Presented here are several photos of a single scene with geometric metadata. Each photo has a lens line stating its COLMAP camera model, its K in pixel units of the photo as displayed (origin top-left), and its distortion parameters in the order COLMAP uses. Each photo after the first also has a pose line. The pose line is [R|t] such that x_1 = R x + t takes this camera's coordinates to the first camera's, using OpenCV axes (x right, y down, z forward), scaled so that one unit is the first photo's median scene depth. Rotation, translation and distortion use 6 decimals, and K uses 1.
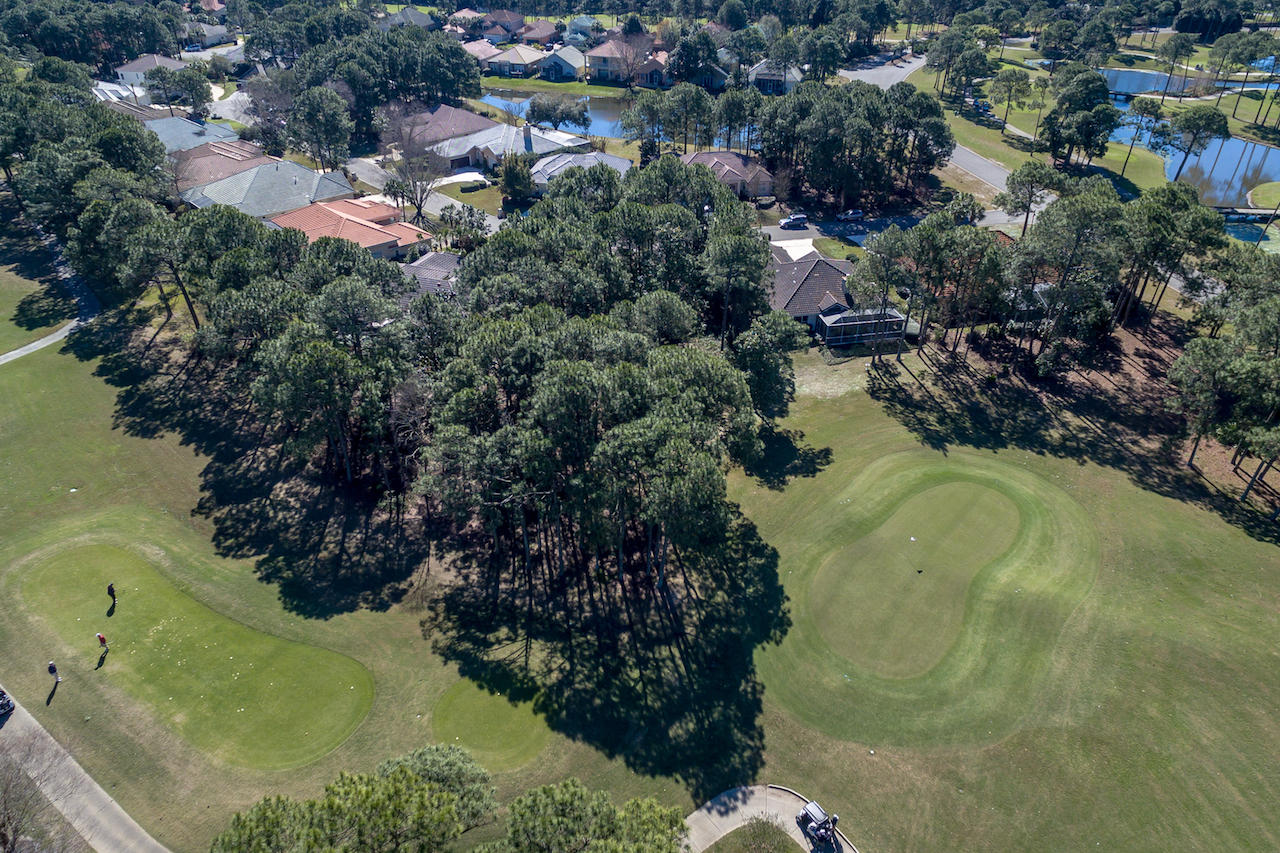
lens RADIAL K [[846.2, 0, 640.0], [0, 846.2, 426.5], [0, 0, 1]] dist [0.016619, 0.000696]
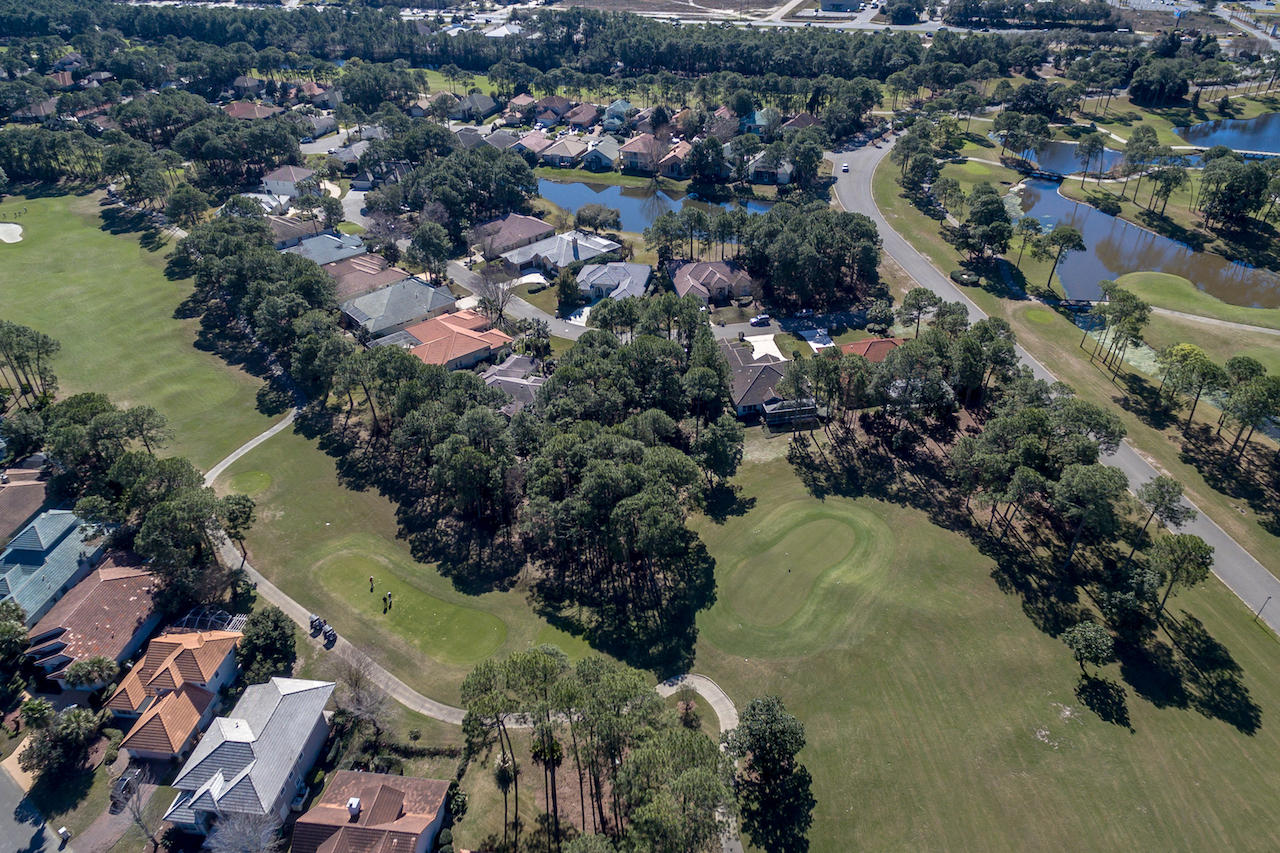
lens RADIAL K [[846.2, 0, 640.0], [0, 846.2, 426.5], [0, 0, 1]] dist [0.016619, 0.000696]
pose [[0.998492, -0.006292, -0.054527, 0.087138], [0.007372, 0.999780, 0.019625, -0.153660], [0.054392, -0.019997, 0.998319, -0.713828]]
